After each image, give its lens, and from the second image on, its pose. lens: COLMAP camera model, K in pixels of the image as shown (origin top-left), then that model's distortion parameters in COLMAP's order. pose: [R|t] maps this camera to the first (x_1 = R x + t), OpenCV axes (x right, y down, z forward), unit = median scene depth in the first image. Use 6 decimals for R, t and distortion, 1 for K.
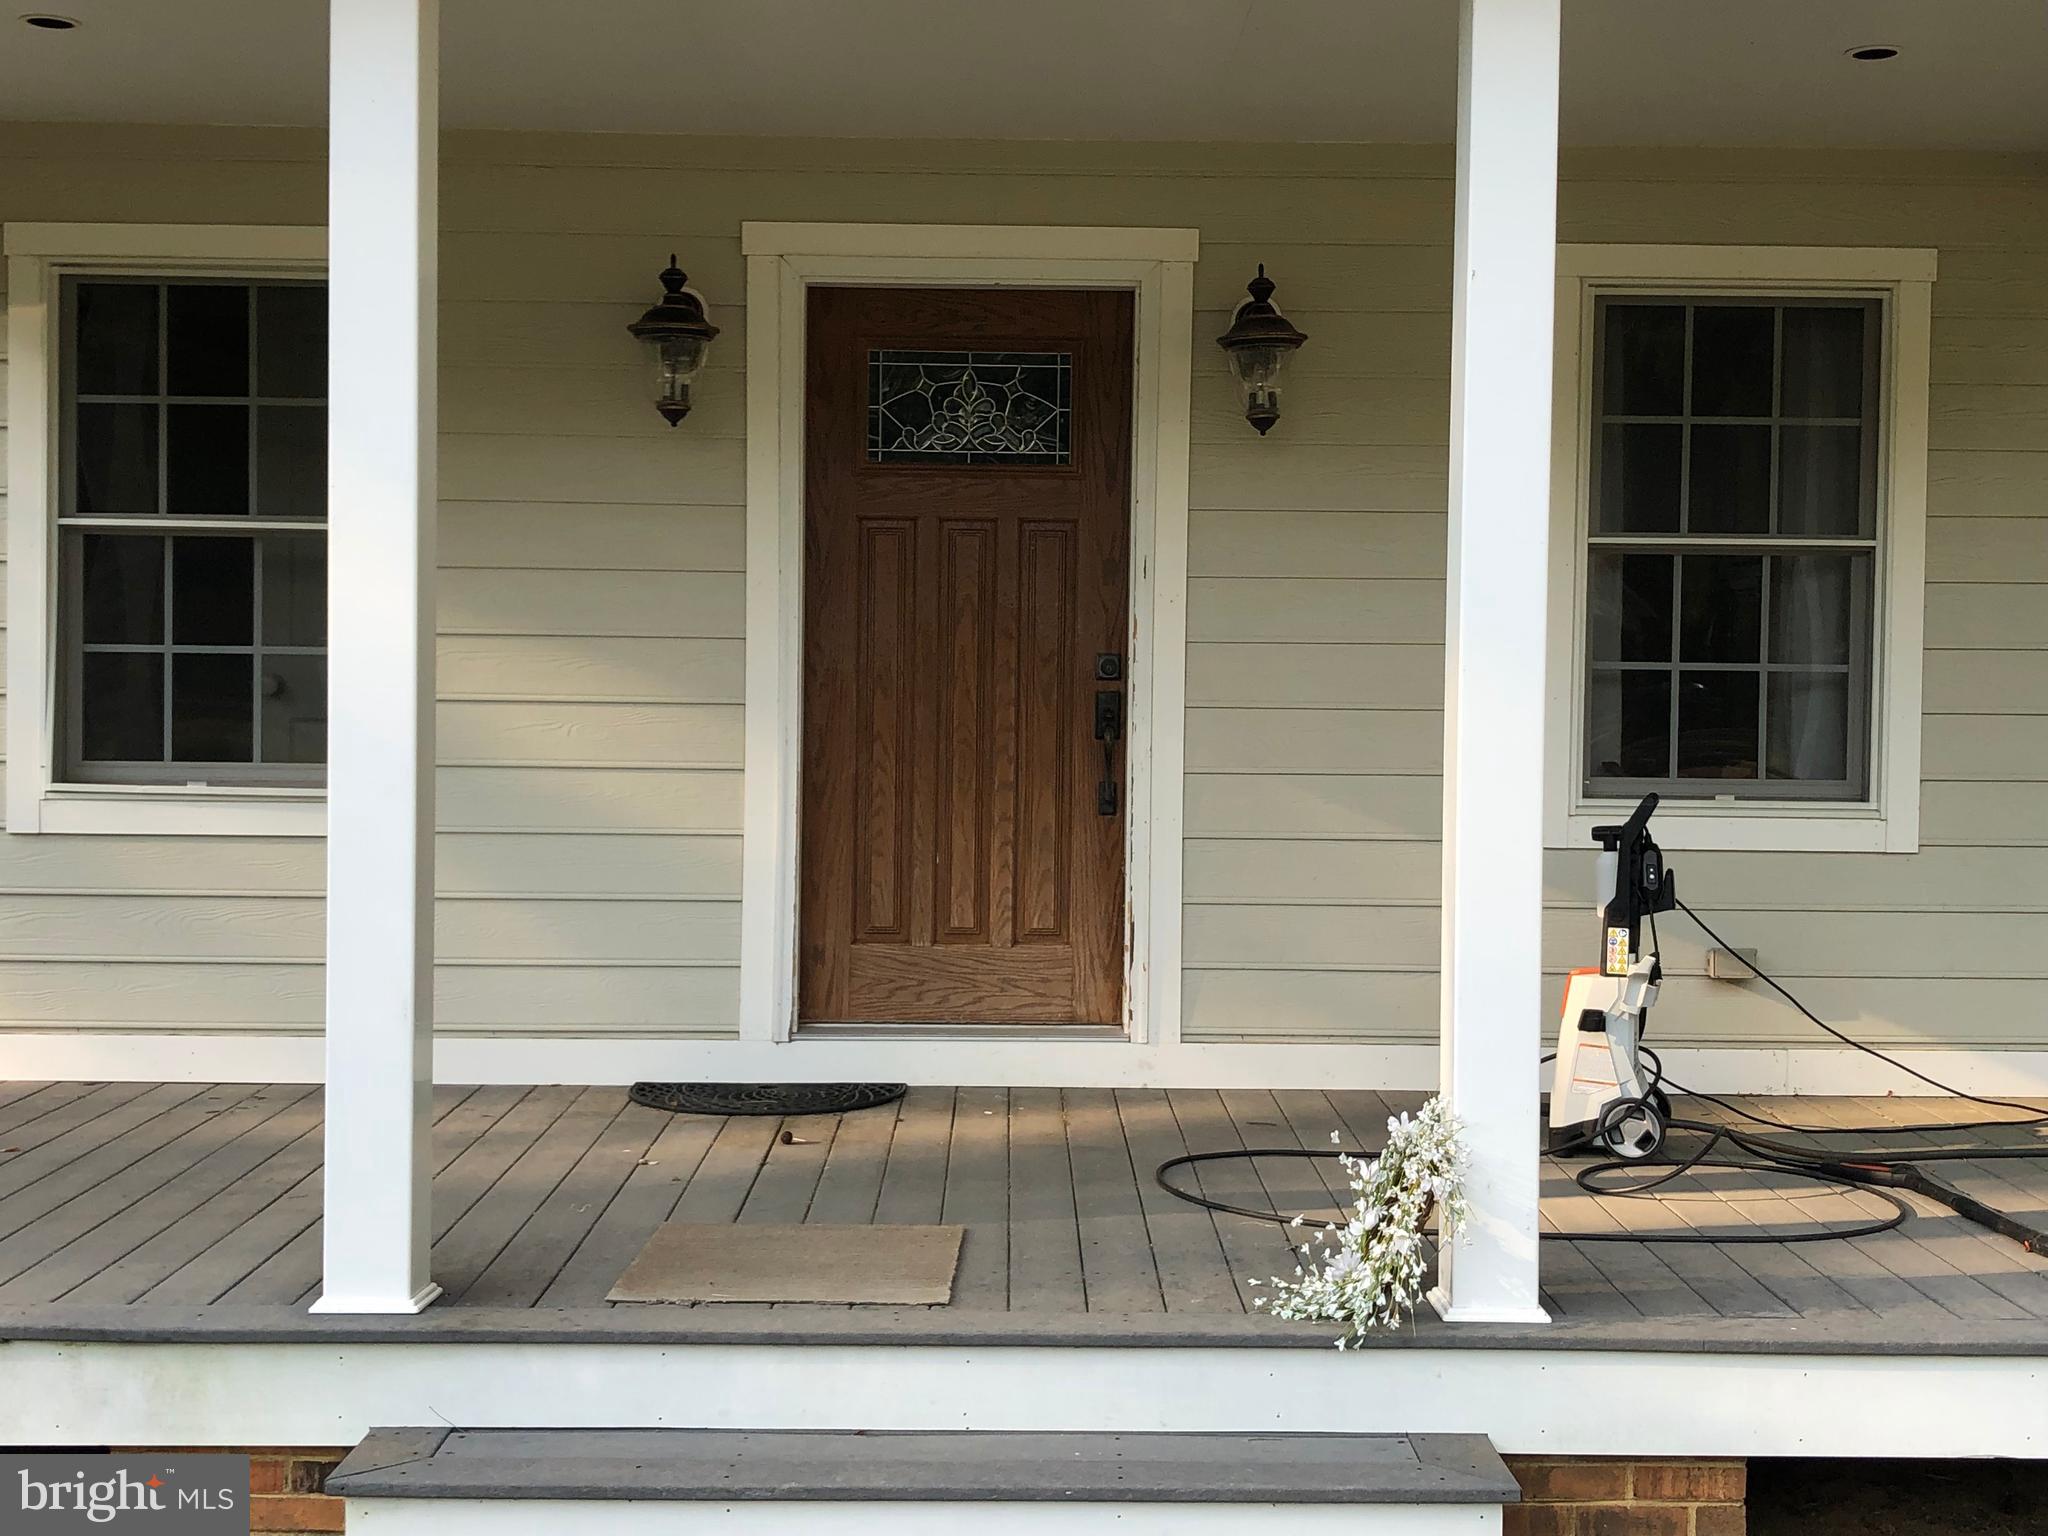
lens RADIAL K [[2505.2, 0, 1024.0], [0, 2505.2, 768.0], [0, 0, 1]] dist [0.163800, -0.638886]
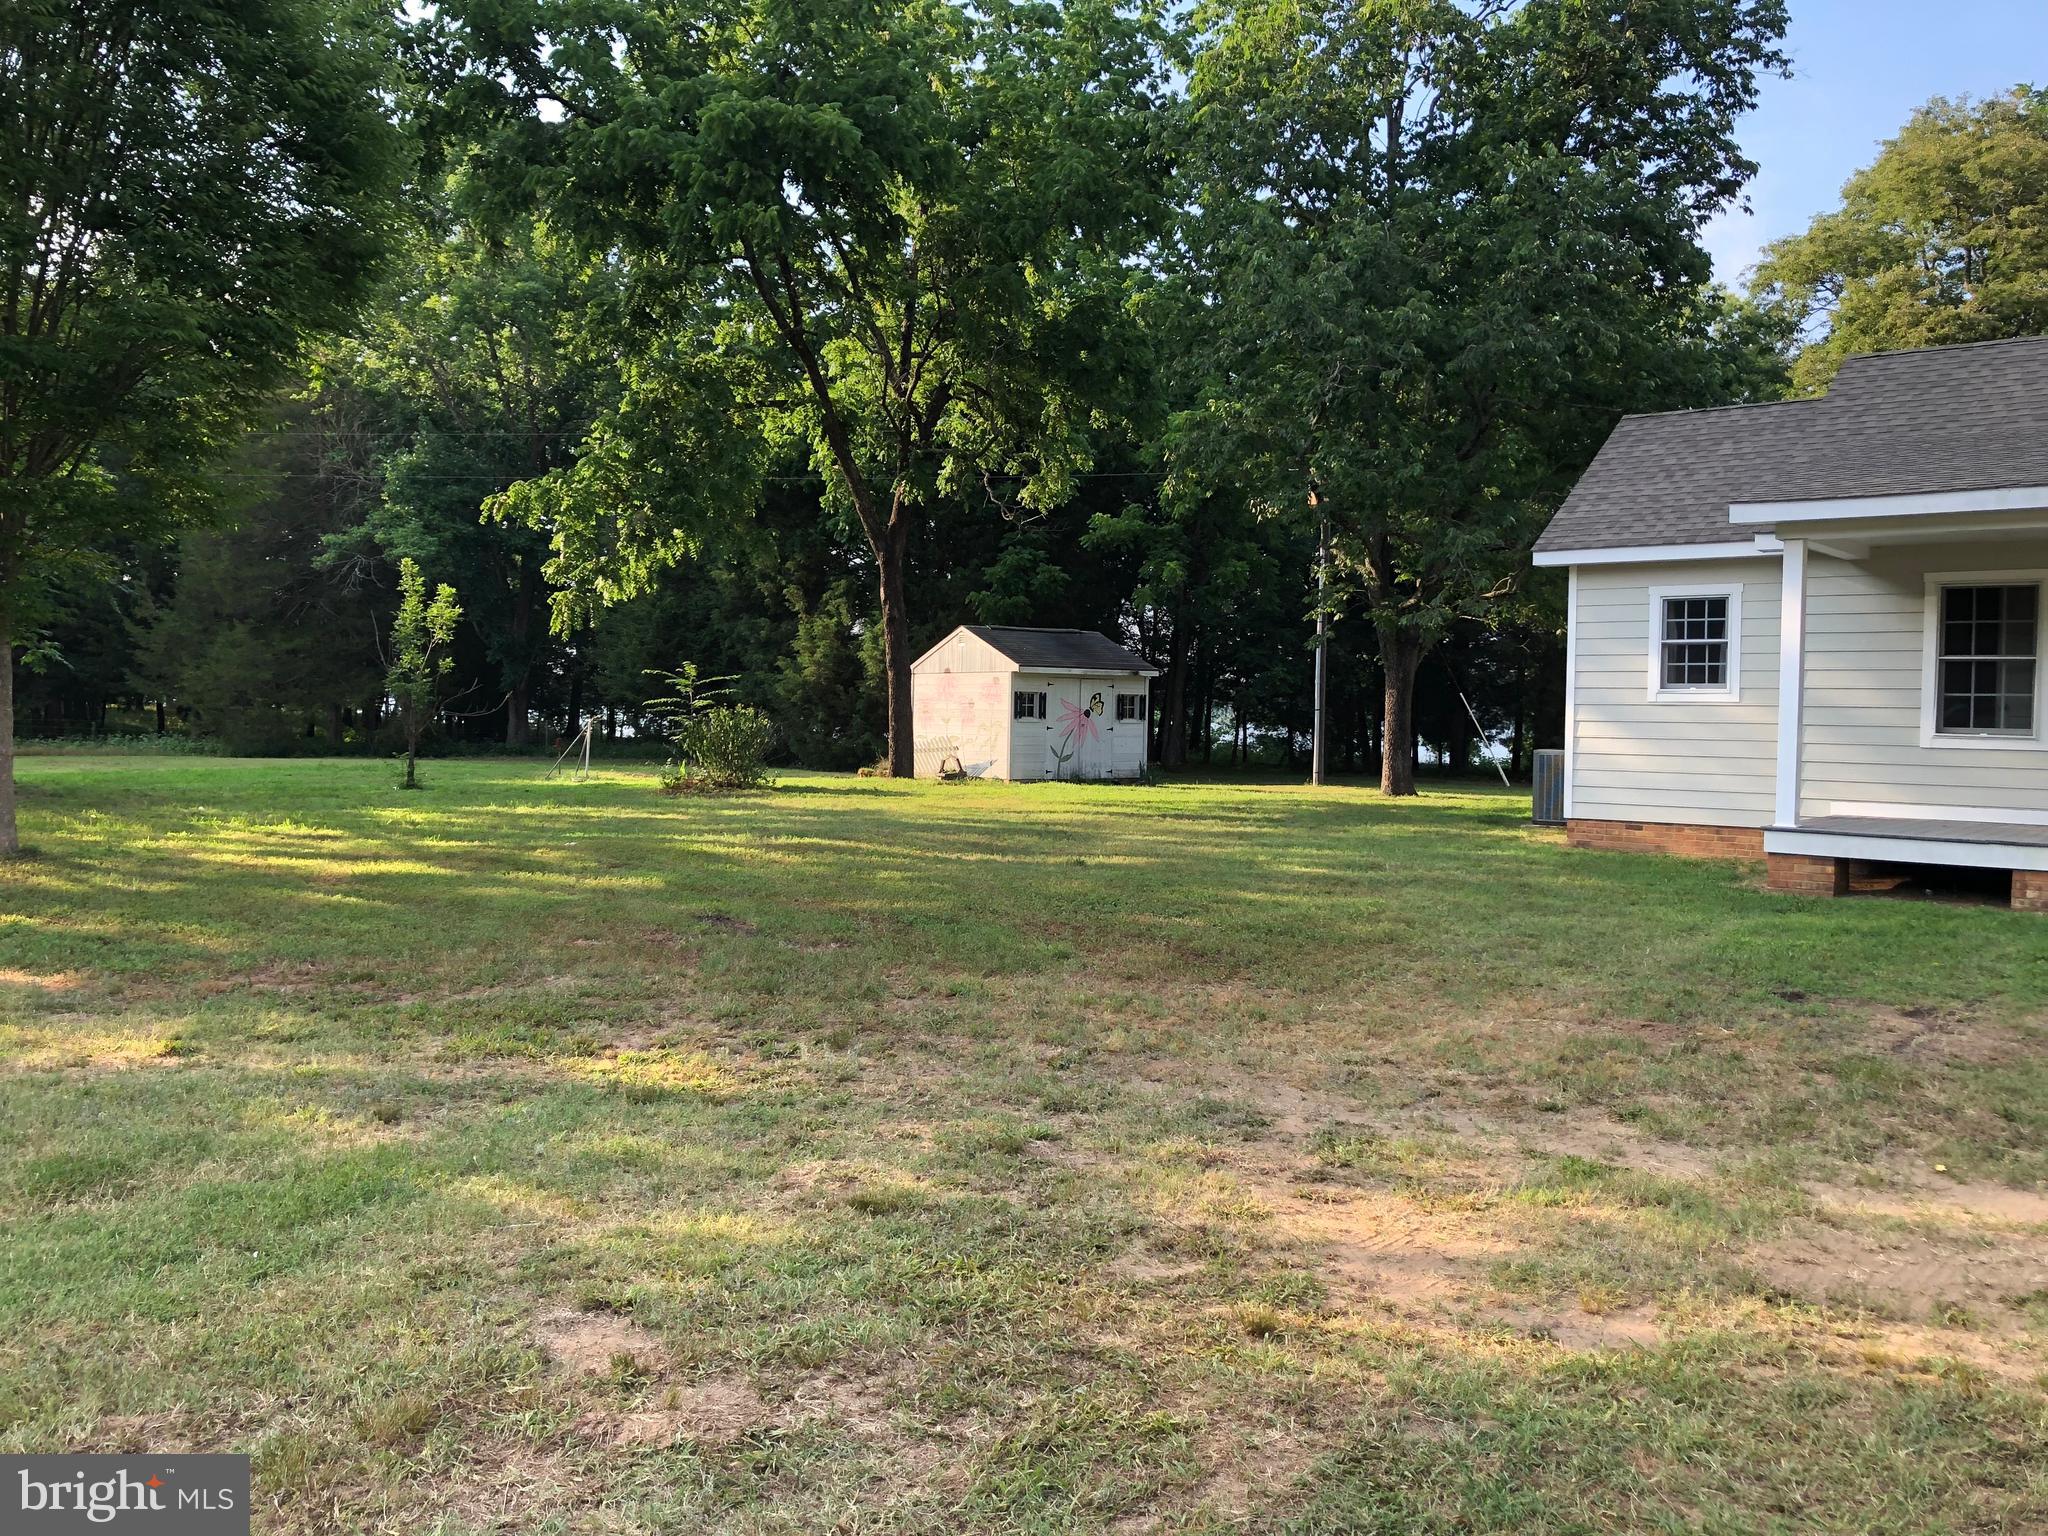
lens RADIAL K [[1662.6, 0, 1024.0], [0, 1662.6, 768.0], [0, 0, 1]] dist [-0.065462, 0.002075]
pose [[0.780787, 0.024810, -0.624304, 0.039301], [-0.030112, 0.999544, 0.002062, 0.086391], [0.624071, 0.017189, 0.781179, -1.542317]]
